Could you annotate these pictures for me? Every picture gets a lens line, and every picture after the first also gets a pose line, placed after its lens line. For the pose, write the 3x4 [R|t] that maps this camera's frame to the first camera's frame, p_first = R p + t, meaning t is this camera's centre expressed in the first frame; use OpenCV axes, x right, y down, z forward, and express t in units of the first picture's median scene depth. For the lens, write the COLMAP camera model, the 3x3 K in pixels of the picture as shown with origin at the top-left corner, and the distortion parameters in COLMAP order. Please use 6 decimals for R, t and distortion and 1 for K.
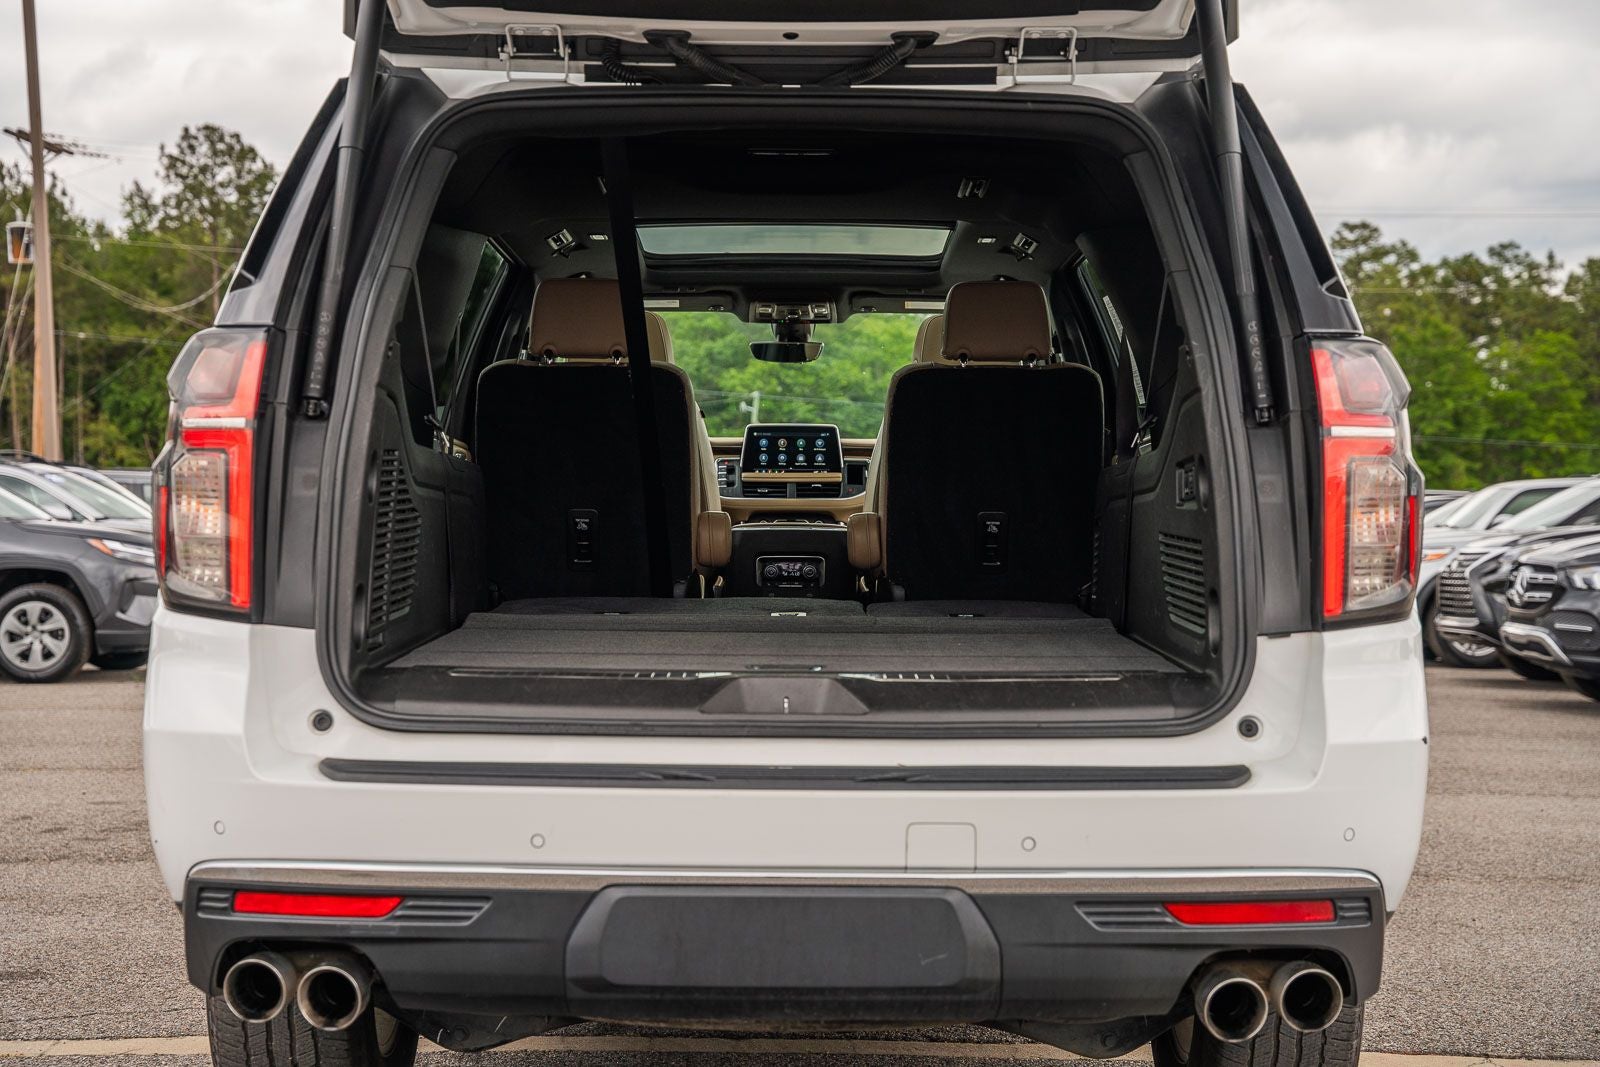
lens RADIAL K [[3051.9, 0, 812.5], [0, 3051.9, 527.3], [0, 0, 1]] dist [0.322760, 0.000000]
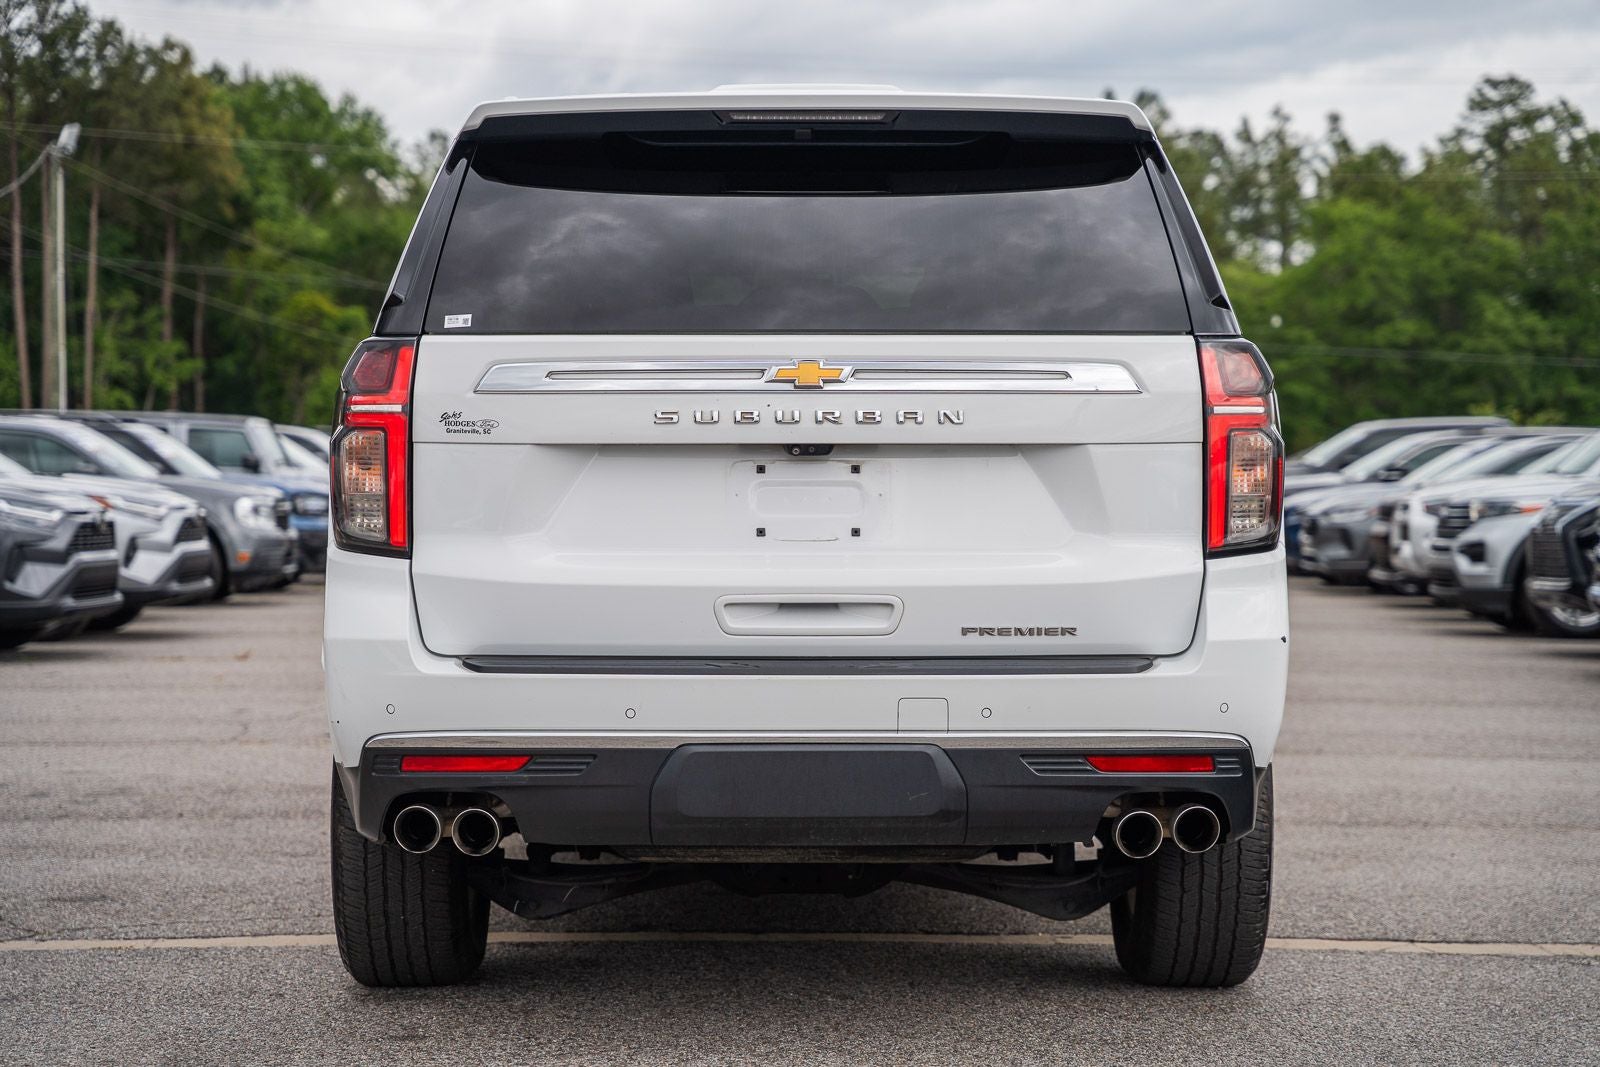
lens RADIAL K [[3051.9, 0, 801.8], [0, 3051.9, 541.3], [0, 0, 1]] dist [0.322760, 0.000000]
pose [[0.999973, -0.006359, -0.003645, -0.006324], [0.006427, 0.999799, 0.019007, -0.000407], [0.003524, -0.019030, 0.999813, -0.329387]]
